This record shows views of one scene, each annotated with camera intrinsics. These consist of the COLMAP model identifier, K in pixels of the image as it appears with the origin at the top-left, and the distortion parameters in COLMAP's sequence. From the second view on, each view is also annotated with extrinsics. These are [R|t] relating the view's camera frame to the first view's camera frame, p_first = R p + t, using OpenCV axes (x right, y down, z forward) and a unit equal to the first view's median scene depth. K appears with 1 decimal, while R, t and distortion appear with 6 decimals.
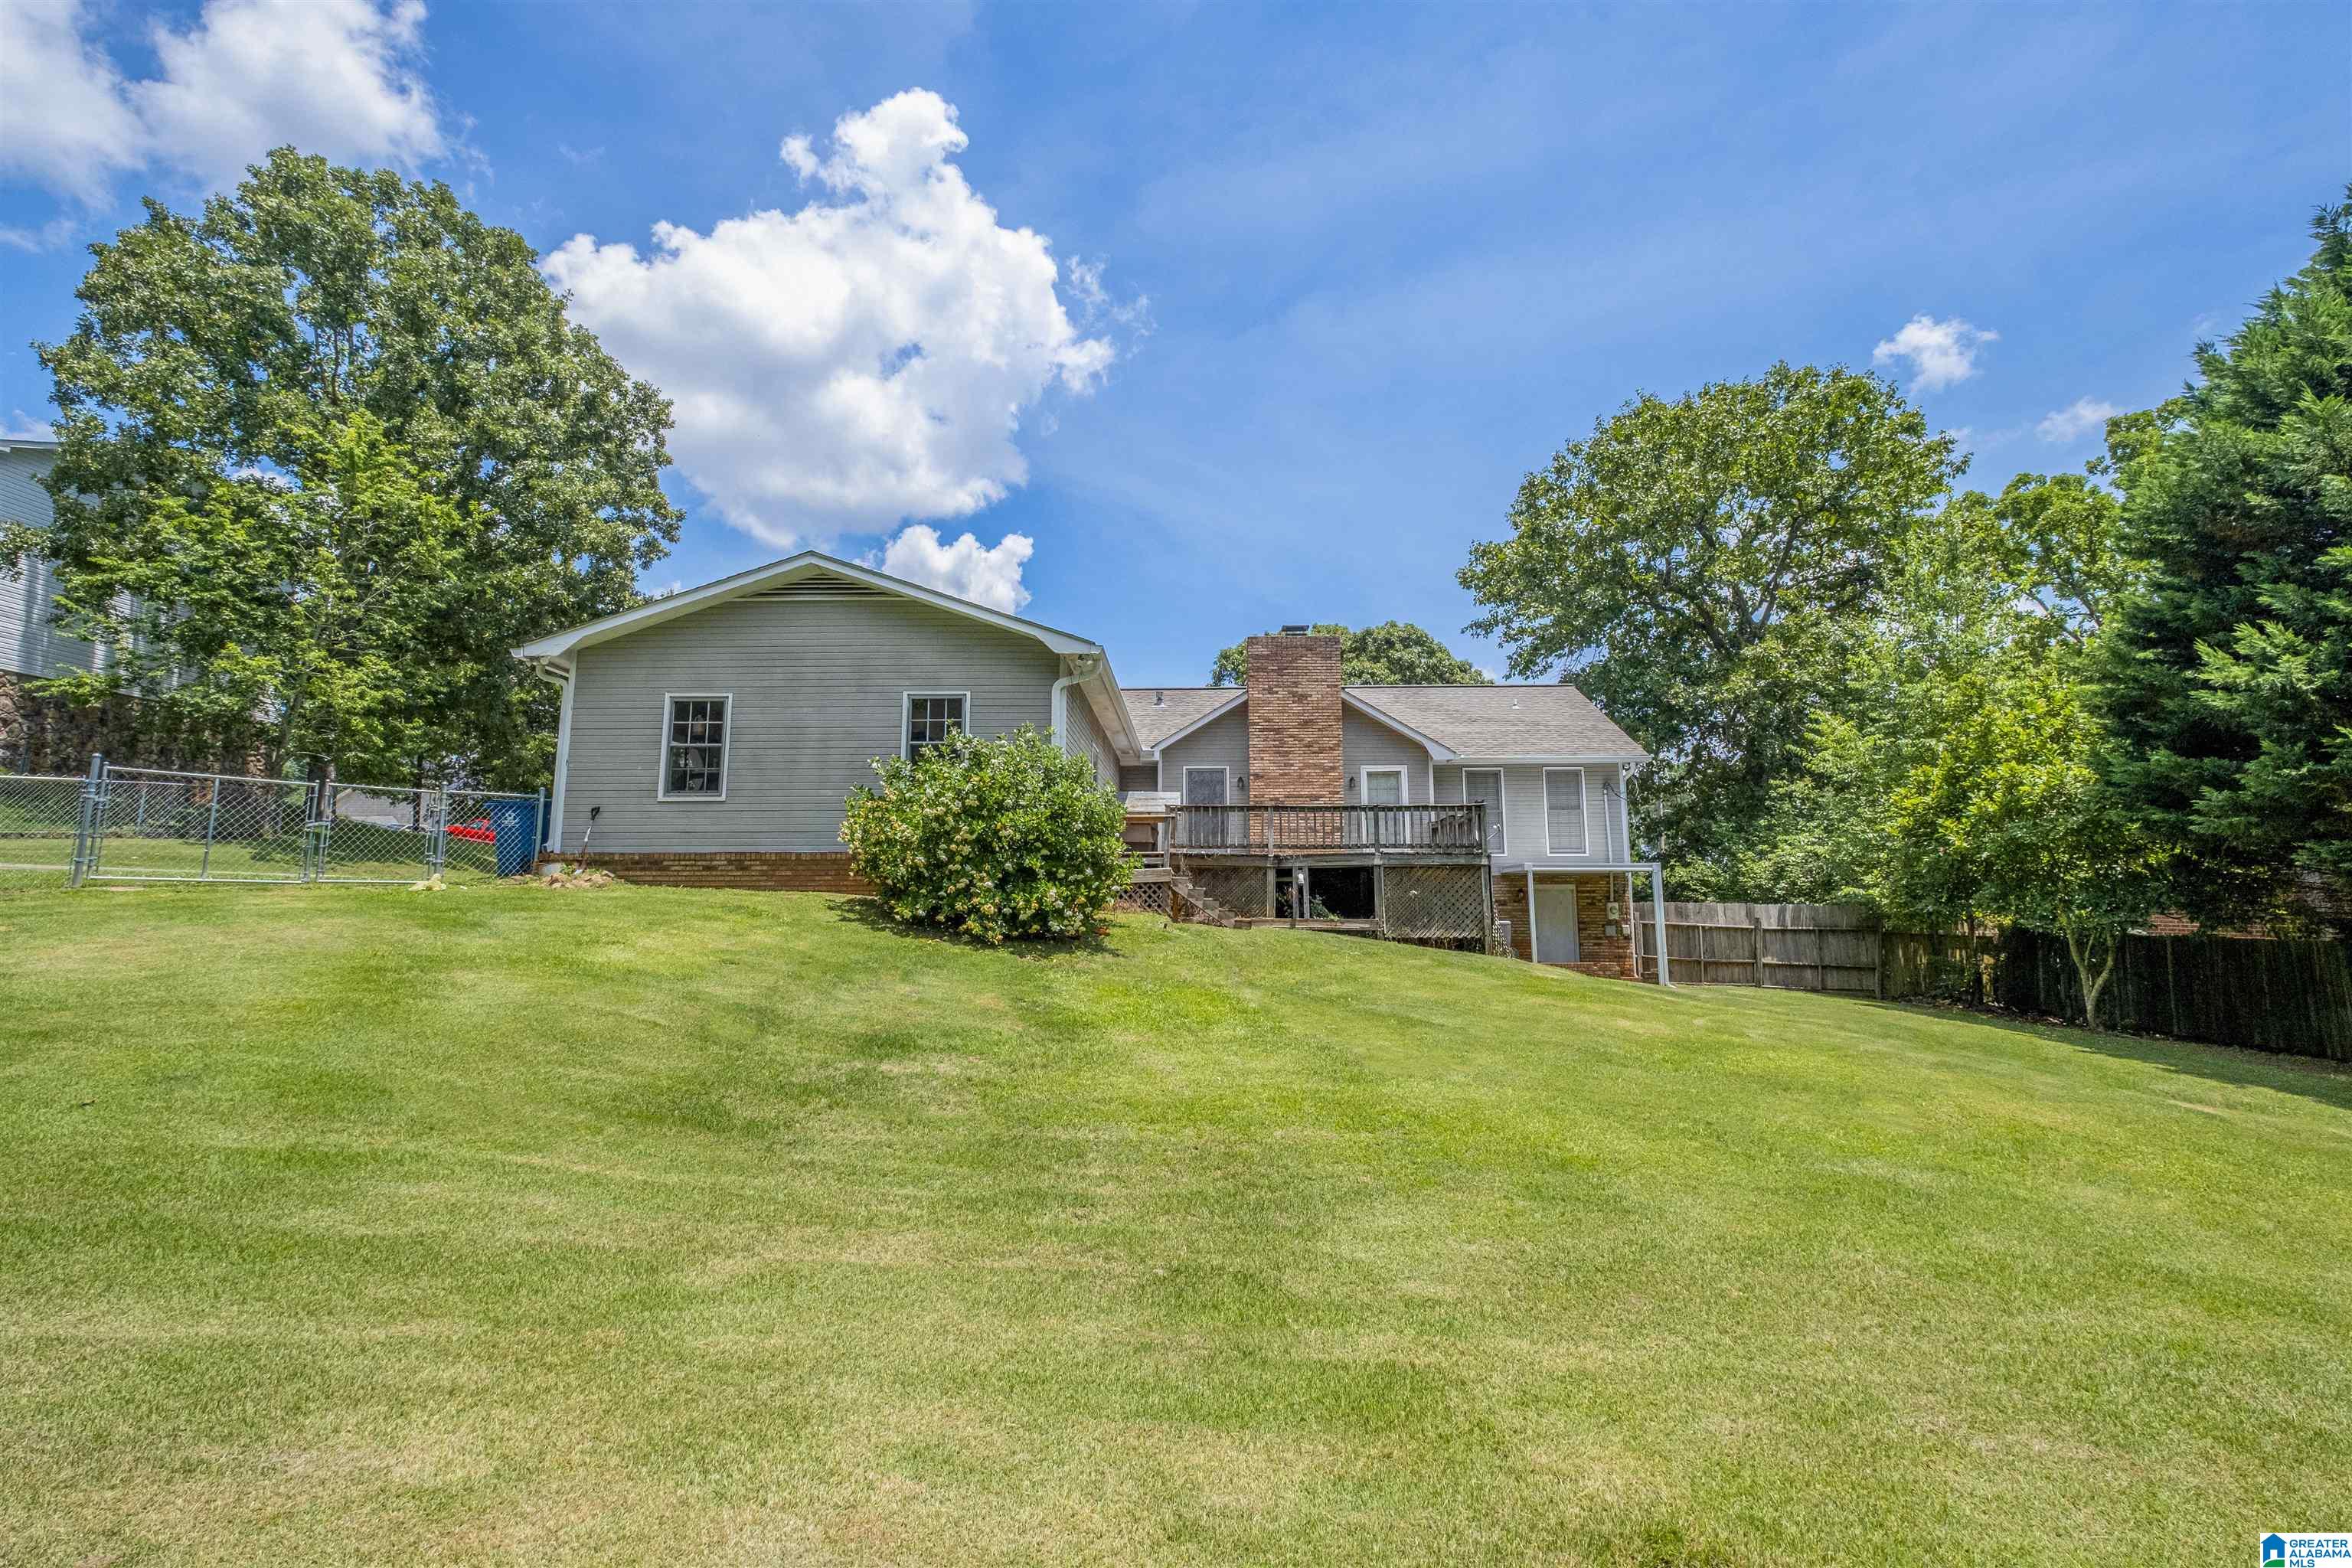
lens RADIAL K [[1053.3, 0, 1197.6], [0, 1053.3, 770.1], [0, 0, 1]] dist [0.000800, 0.000295]
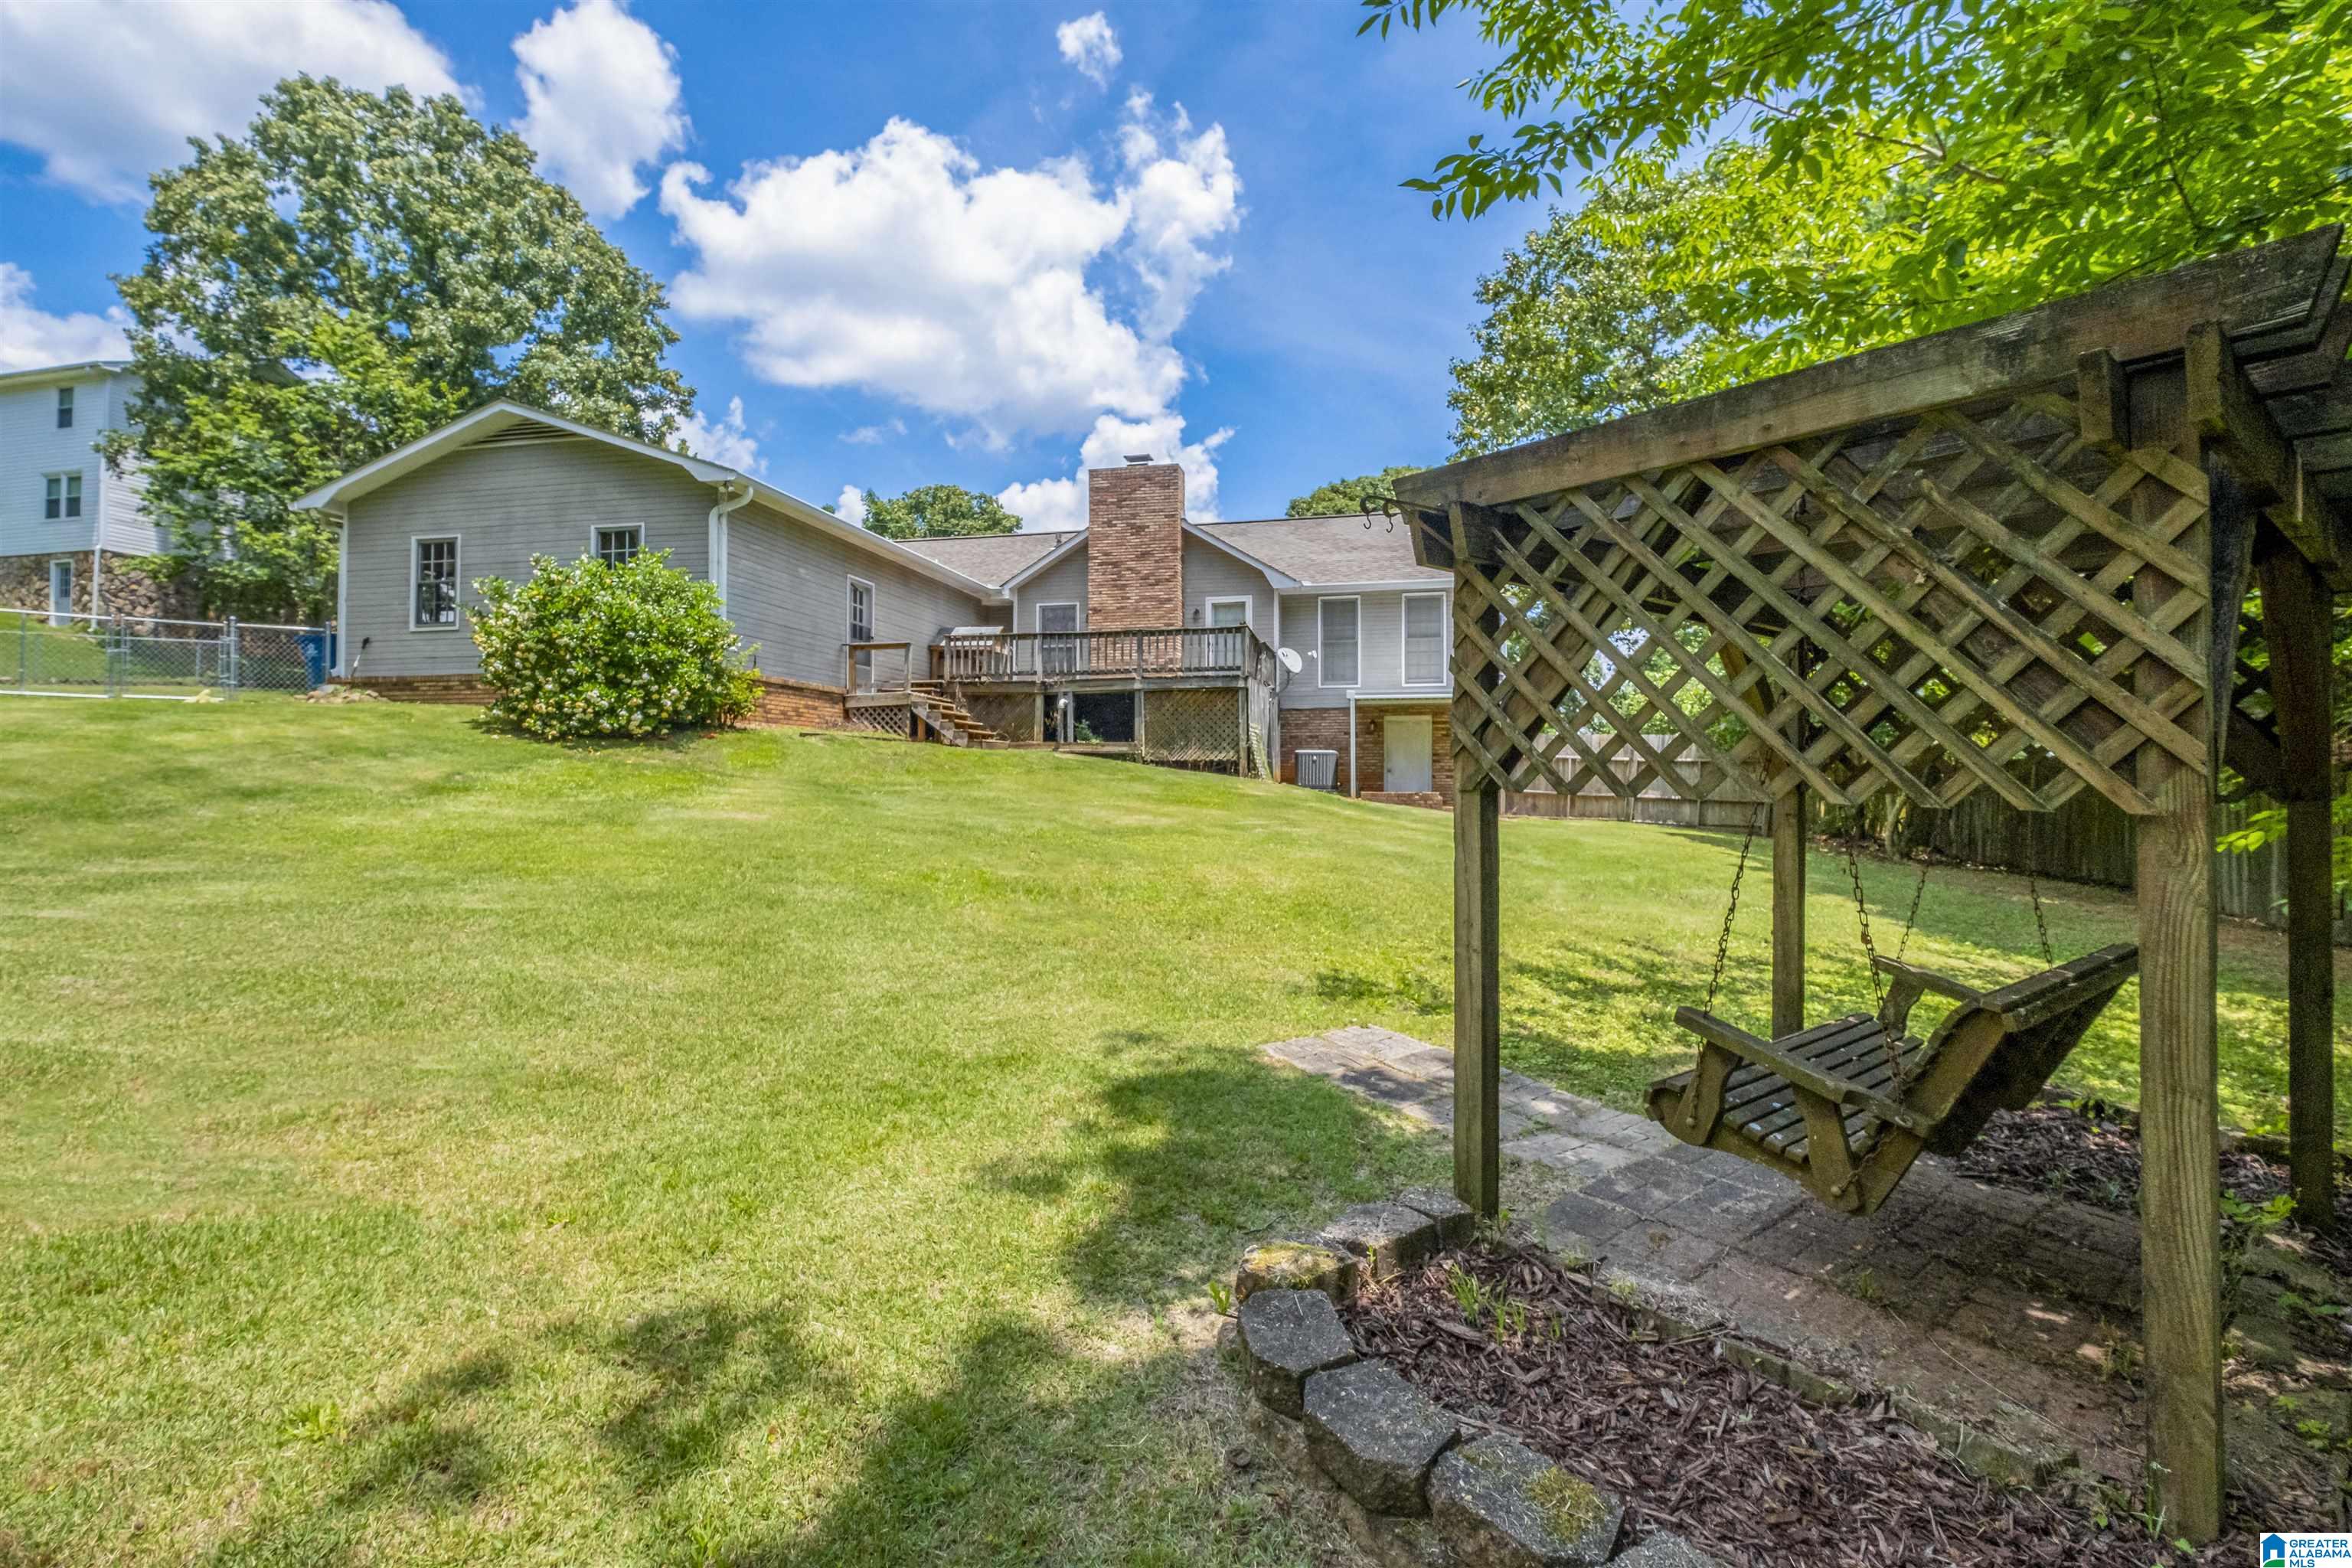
lens RADIAL K [[1053.3, 0, 1197.6], [0, 1053.3, 770.1], [0, 0, 1]] dist [0.000800, 0.000295]
pose [[0.981017, -0.000268, -0.193920, 0.422828], [0.023809, 0.992600, 0.119072, 0.048319], [0.192453, -0.121429, 0.973764, 0.019382]]
